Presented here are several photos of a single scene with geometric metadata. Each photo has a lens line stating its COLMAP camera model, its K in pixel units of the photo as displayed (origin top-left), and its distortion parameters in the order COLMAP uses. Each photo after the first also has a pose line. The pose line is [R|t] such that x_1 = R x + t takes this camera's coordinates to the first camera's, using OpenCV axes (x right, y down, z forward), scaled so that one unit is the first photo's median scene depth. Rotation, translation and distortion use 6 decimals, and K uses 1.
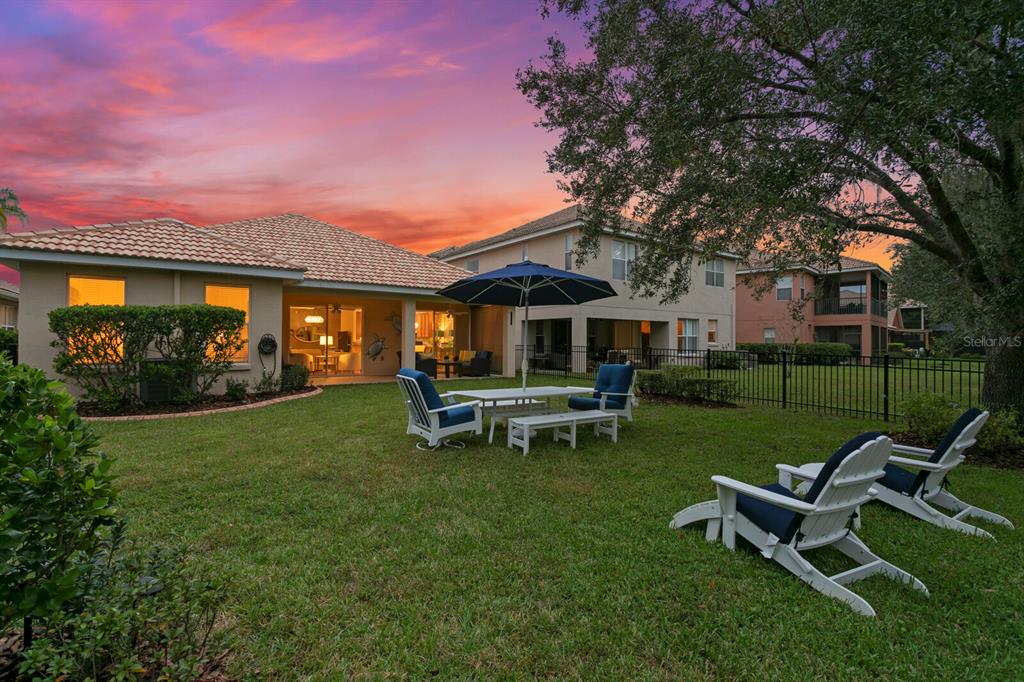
lens RADIAL K [[482.9, 0, 510.8], [0, 482.9, 340.6], [0, 0, 1]] dist [0.000656, 0.002447]
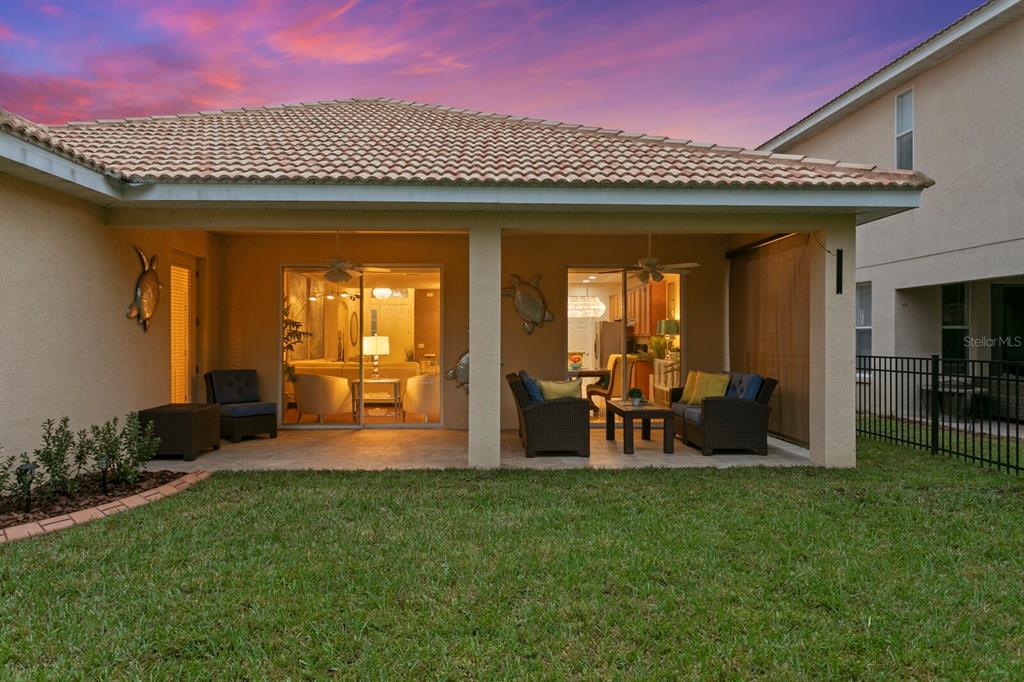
lens RADIAL K [[613.9, 0, 515.4], [0, 613.9, 341.3], [0, 0, 1]] dist [-0.004575, 0.001997]
pose [[0.847943, -0.007665, -0.530032, 0.032130], [0.009332, 0.999956, 0.000468, -0.003972], [0.530006, -0.005343, 0.847977, 0.563923]]
